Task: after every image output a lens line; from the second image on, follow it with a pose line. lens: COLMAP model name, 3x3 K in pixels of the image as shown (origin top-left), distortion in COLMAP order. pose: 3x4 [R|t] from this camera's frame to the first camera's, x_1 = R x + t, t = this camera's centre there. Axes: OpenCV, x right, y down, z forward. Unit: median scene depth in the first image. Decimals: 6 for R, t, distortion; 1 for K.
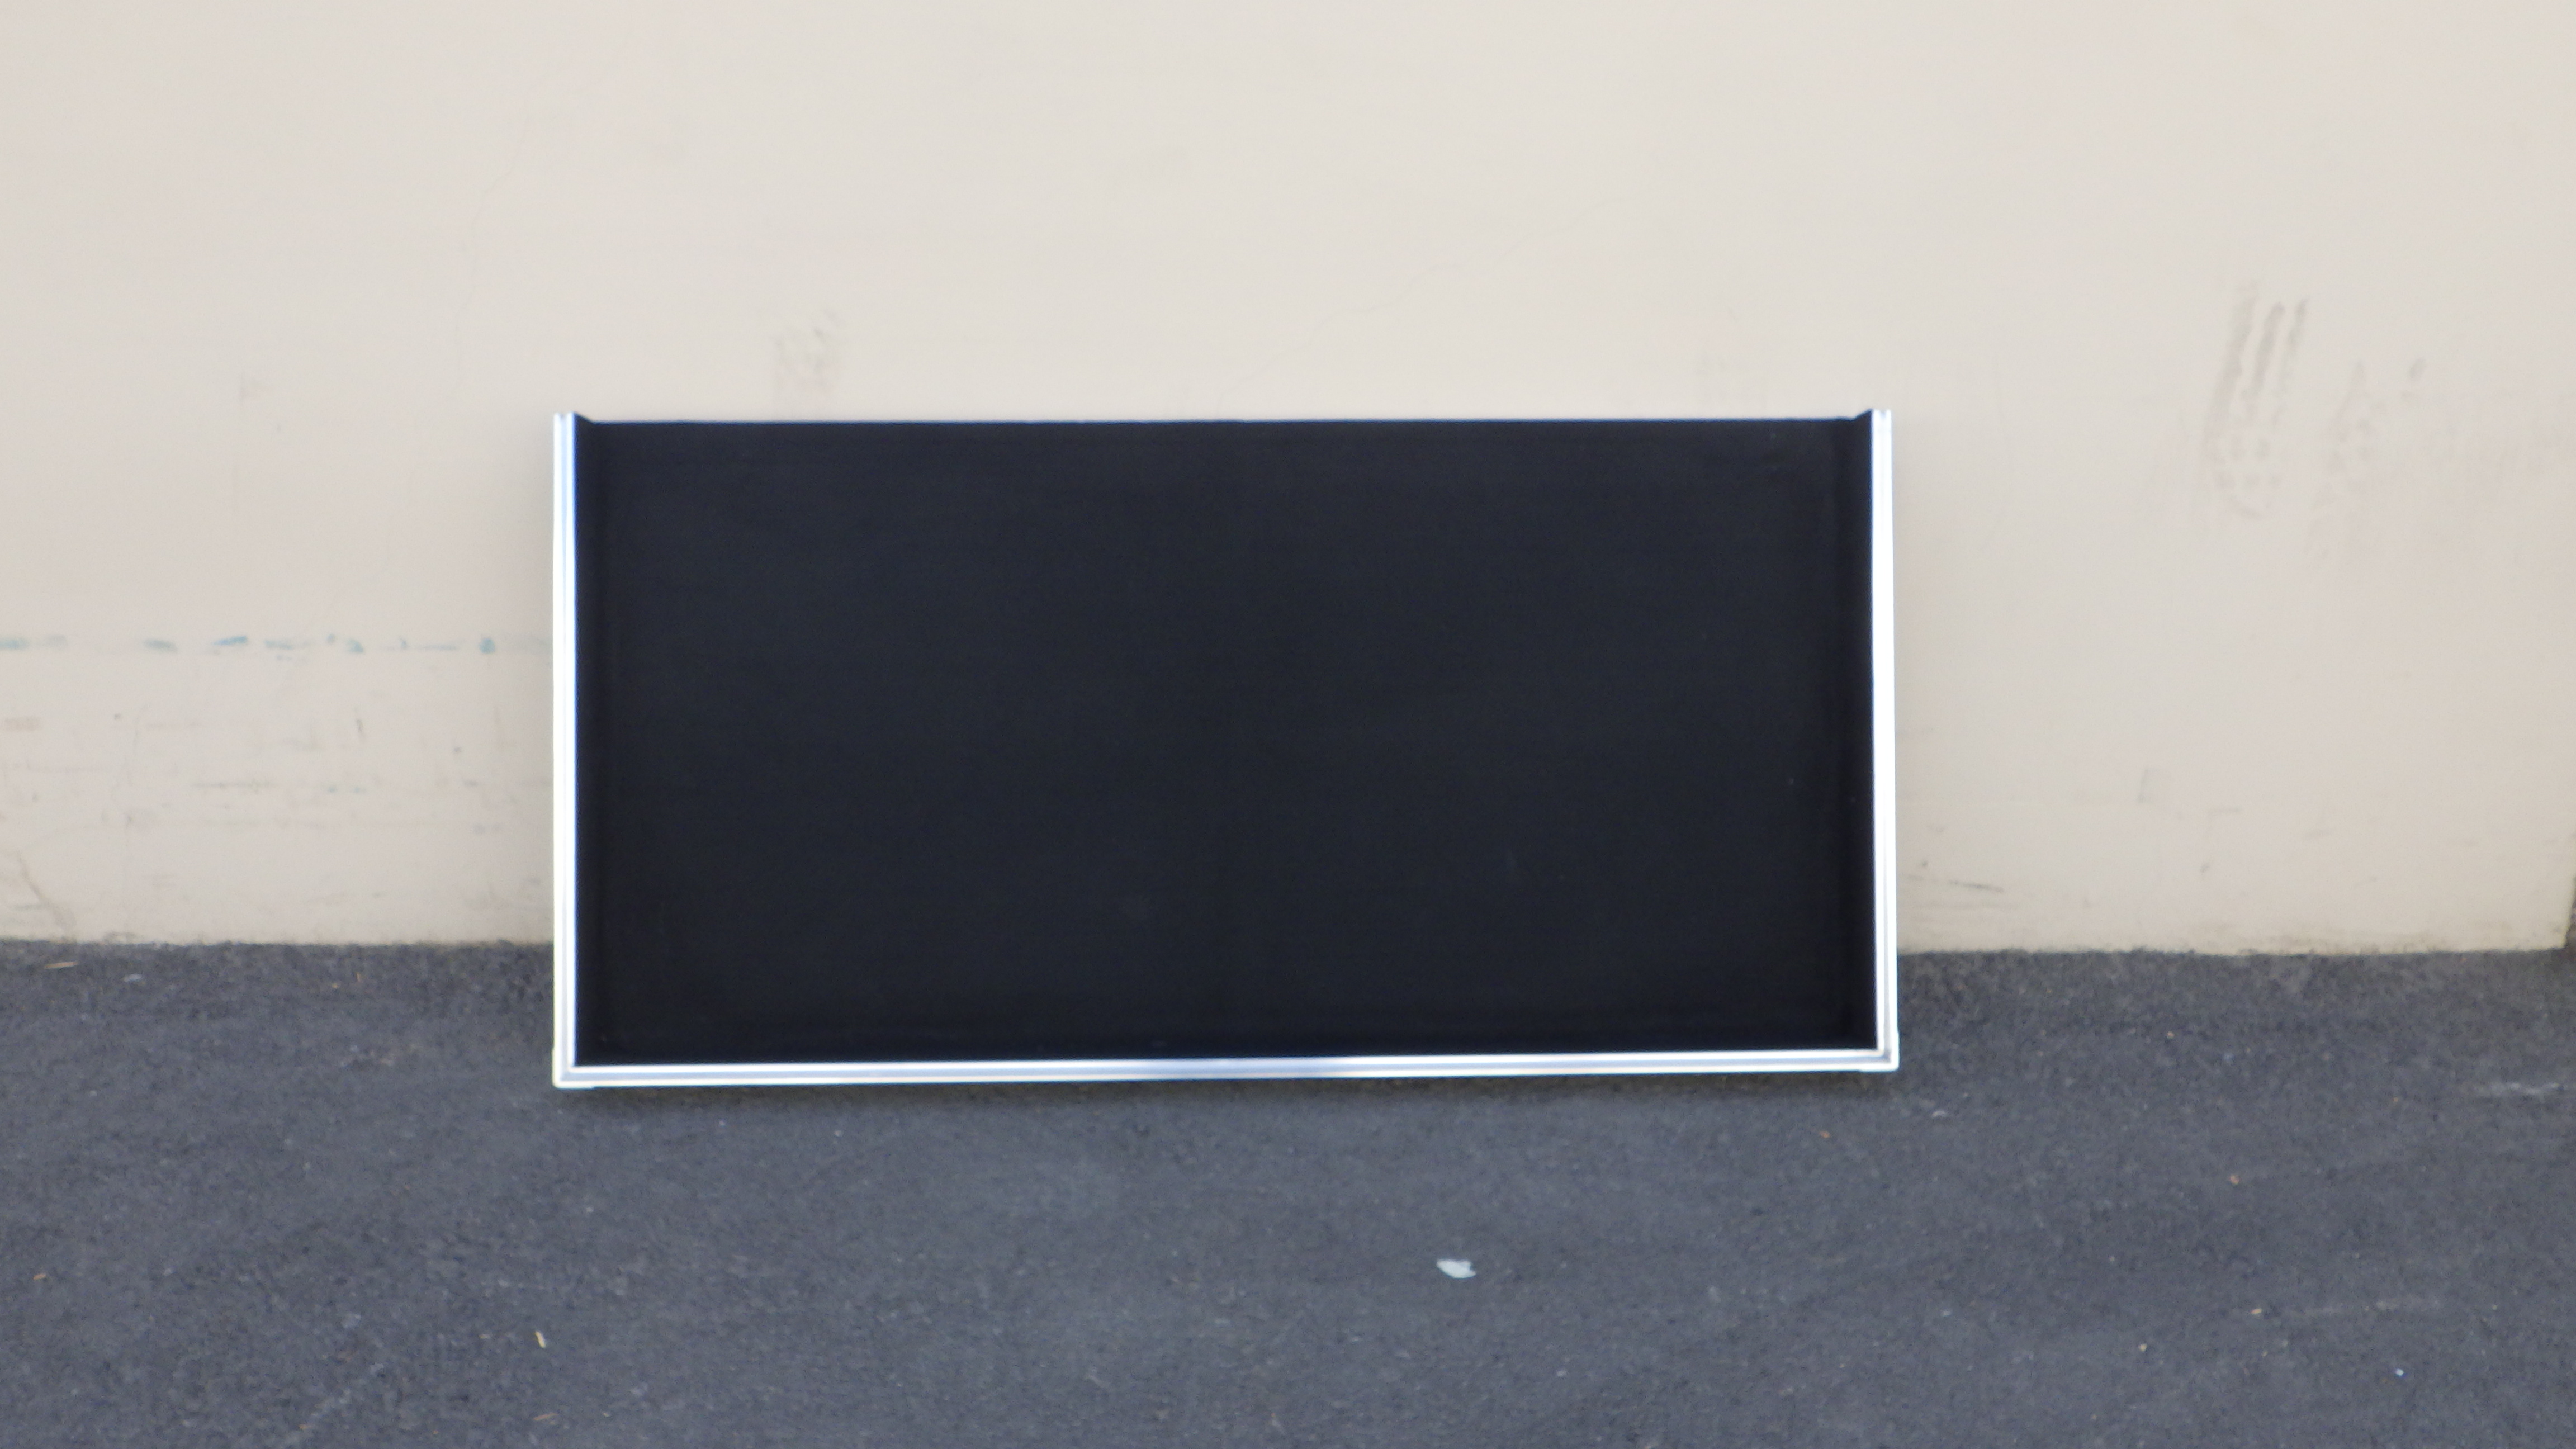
lens RADIAL K [[2137.8, 0, 1287.6], [0, 2137.8, 703.2], [0, 0, 1]] dist [-0.005417, 0.006079]
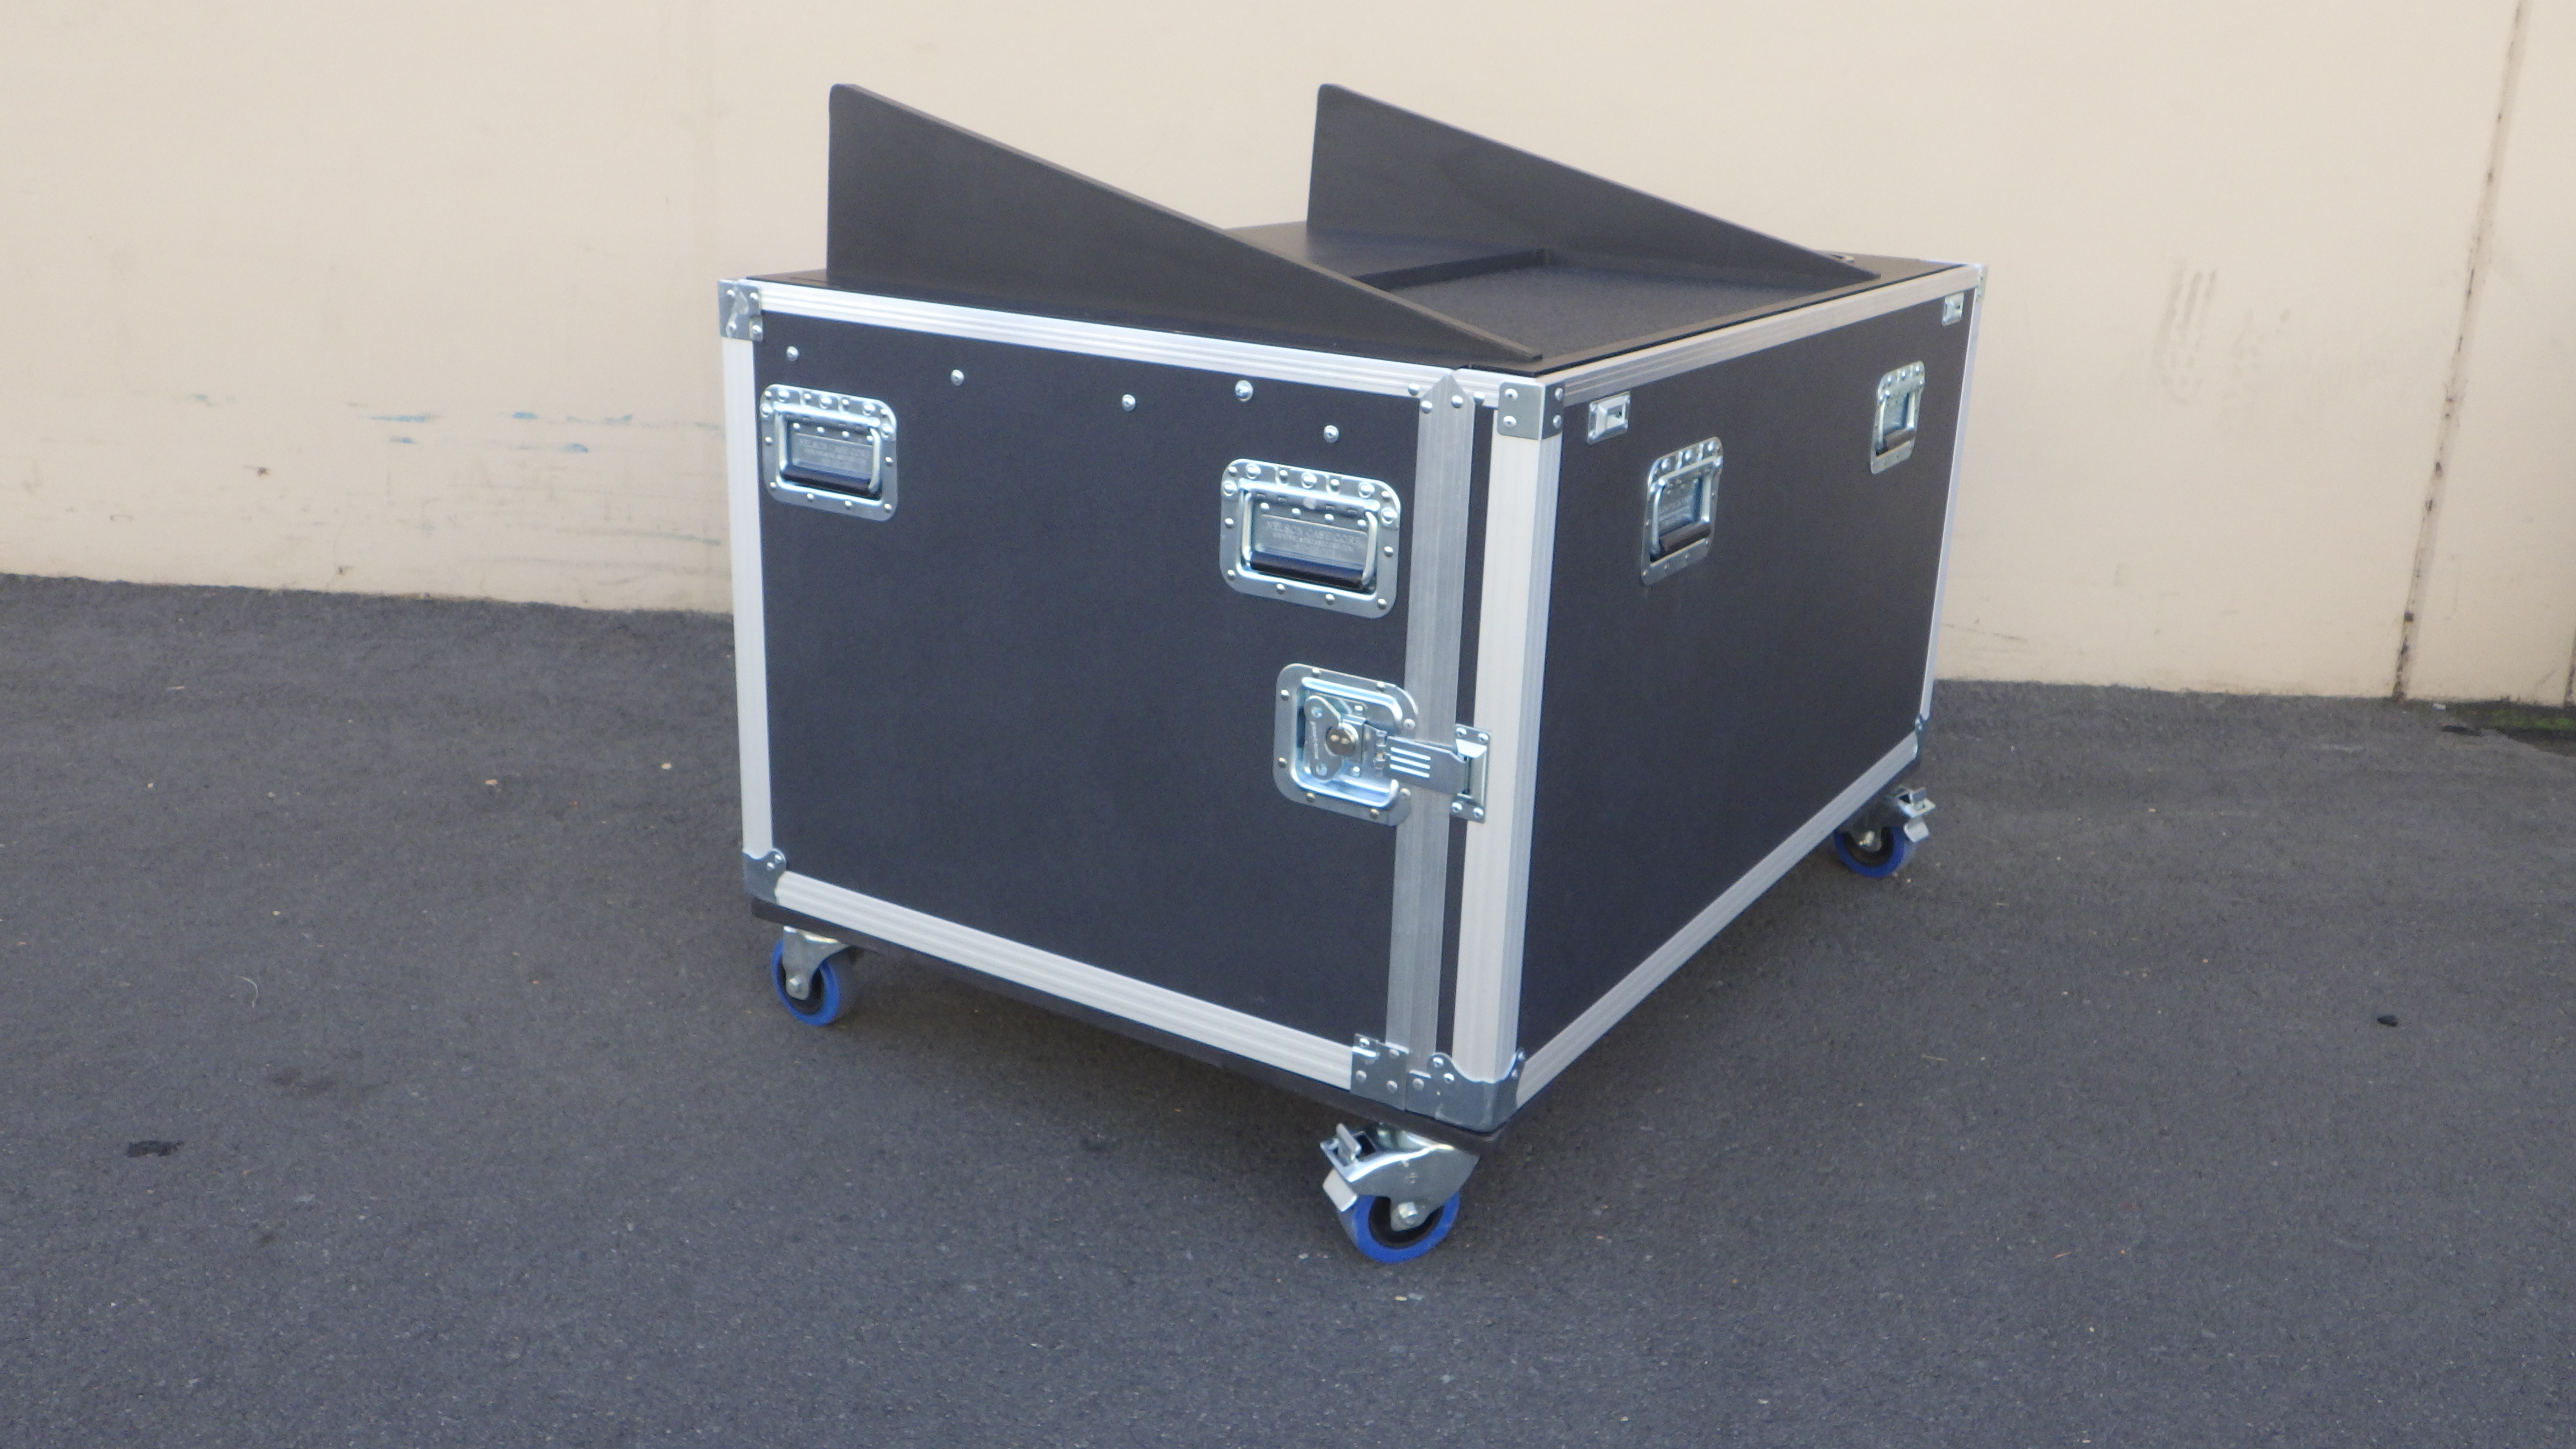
lens RADIAL K [[2137.8, 0, 1284.9], [0, 2137.8, 703.1], [0, 0, 1]] dist [-0.005417, 0.006079]
pose [[0.996915, 0.046617, -0.063140, -0.129680], [-0.051129, 0.996105, -0.071844, 0.315296], [0.059545, 0.074851, 0.995415, -0.700058]]
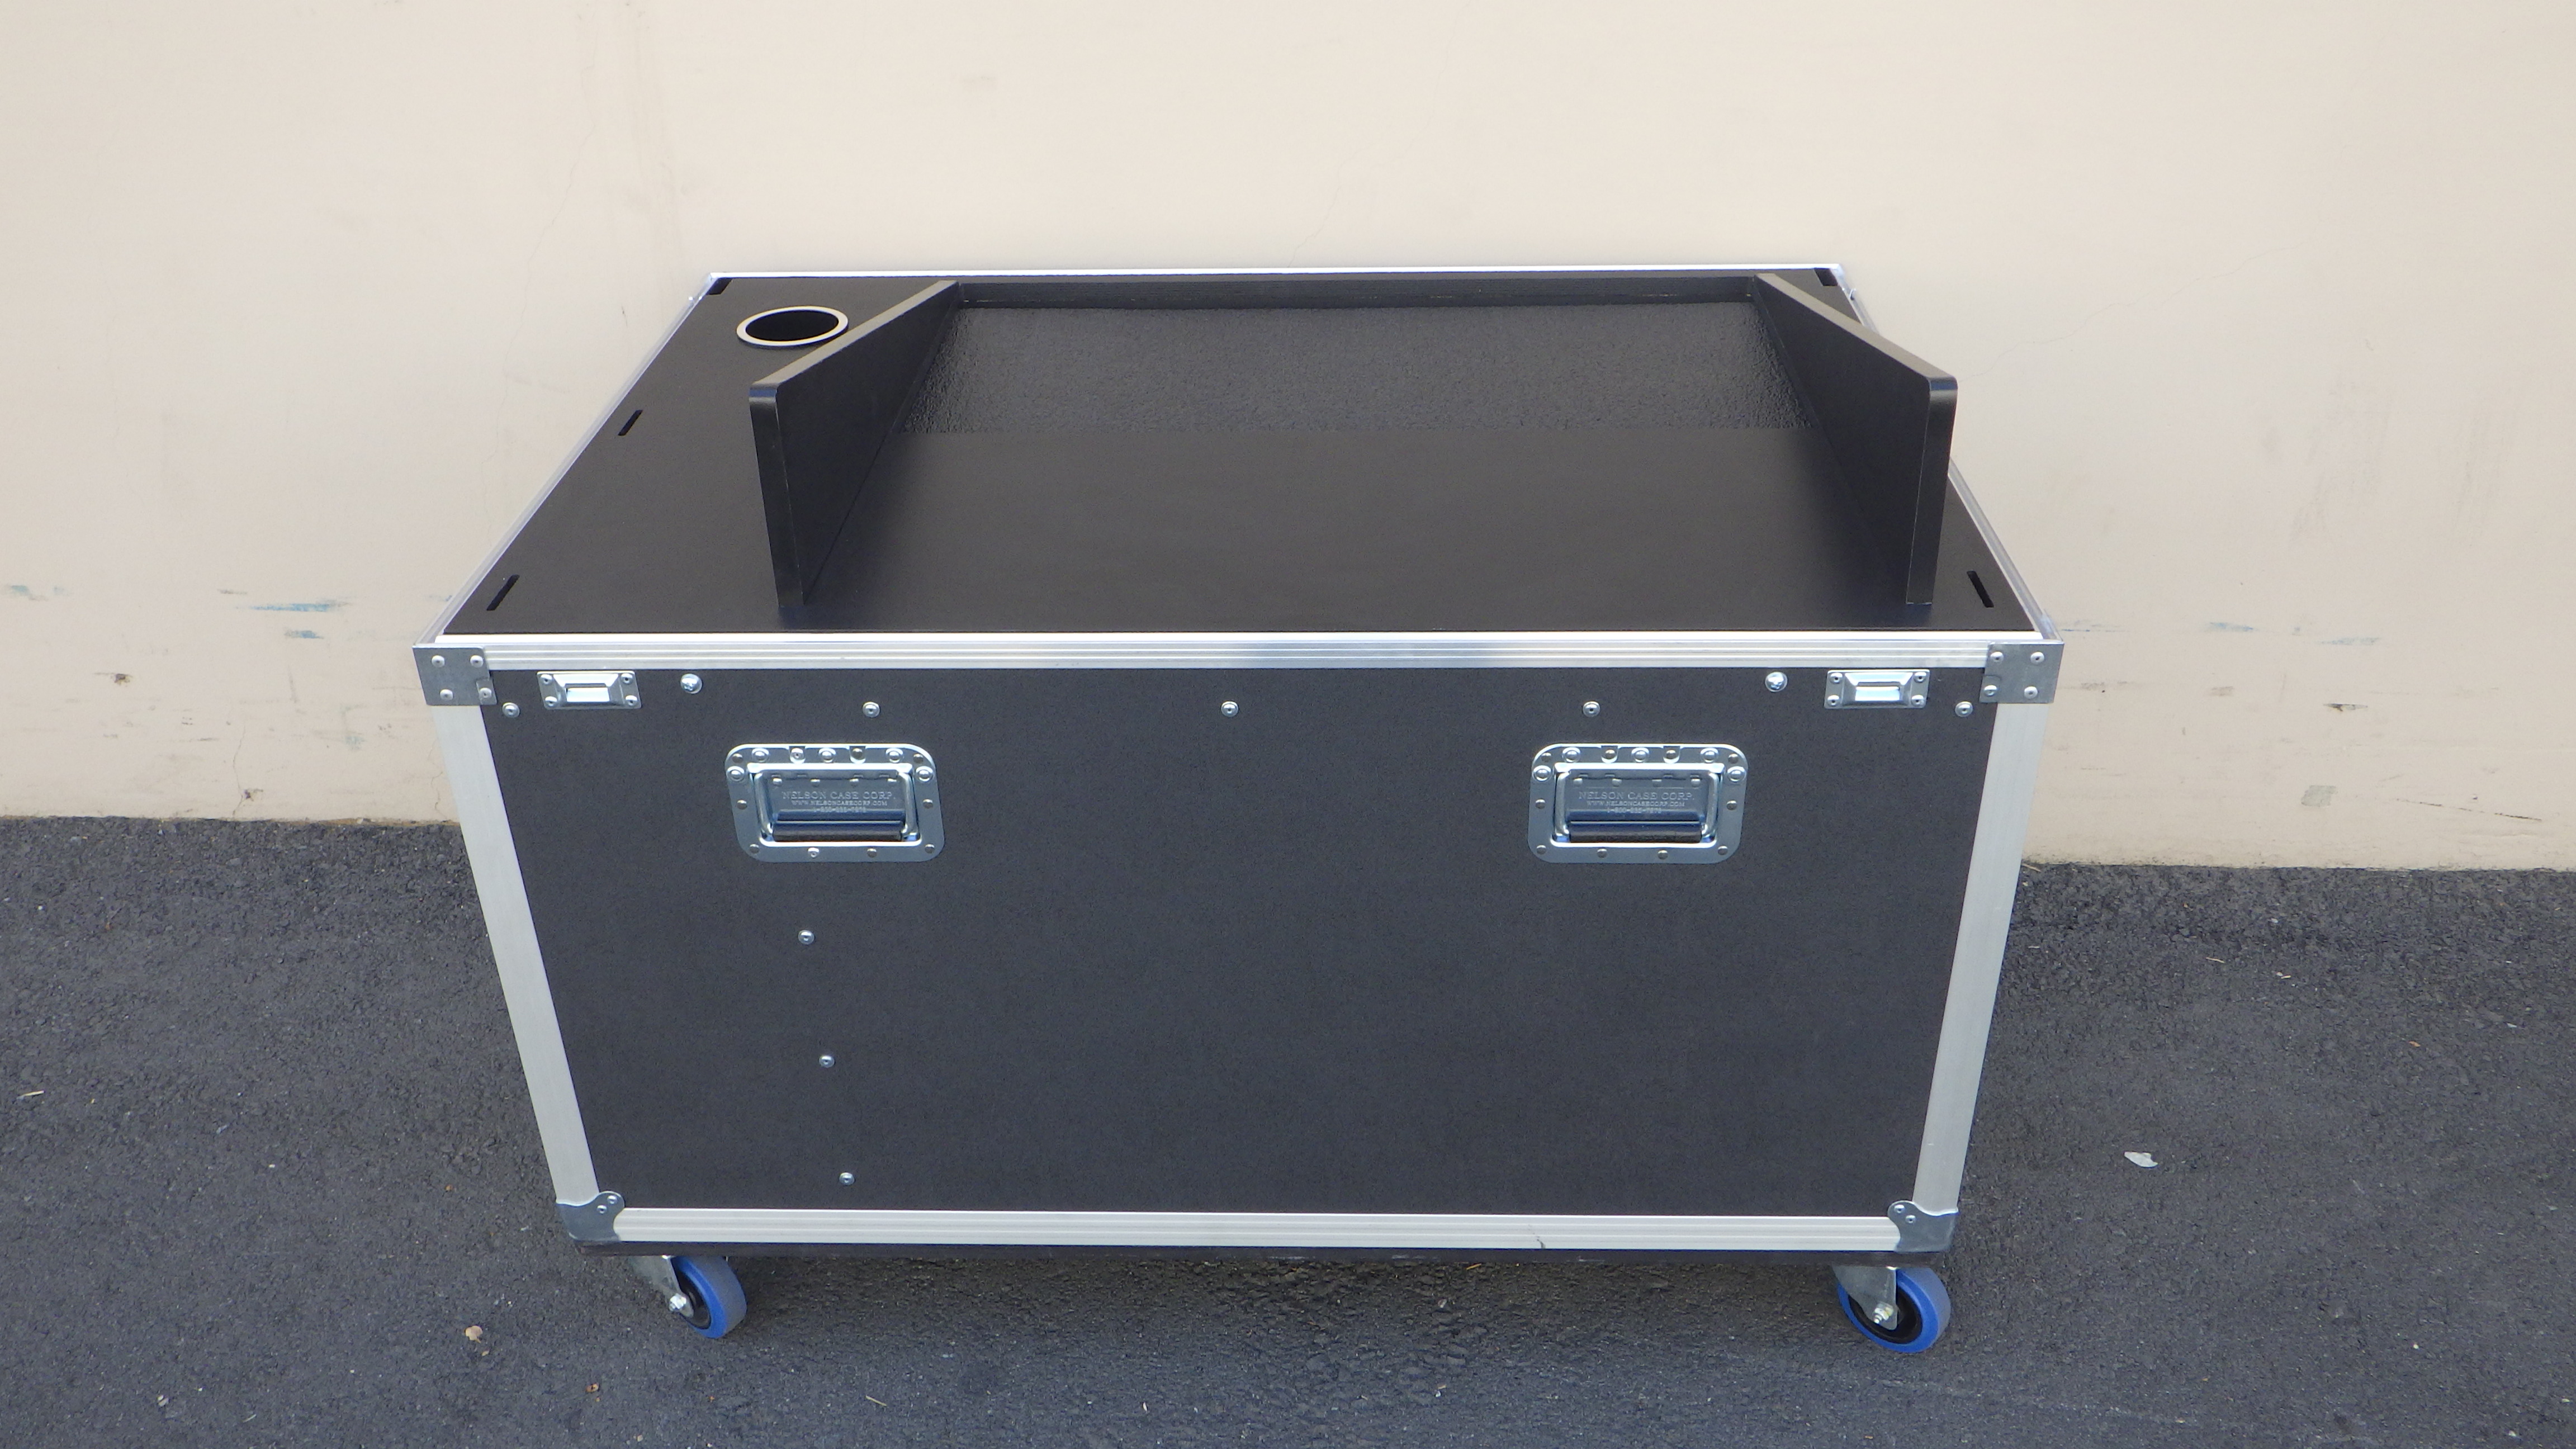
lens RADIAL K [[2137.8, 0, 1290.4], [0, 2137.8, 694.0], [0, 0, 1]] dist [-0.005417, 0.006079]
pose [[0.997449, 0.010863, -0.070545, -0.300592], [-0.000864, 0.990116, 0.140251, -0.163271], [0.071371, -0.139833, 0.987600, -0.212081]]
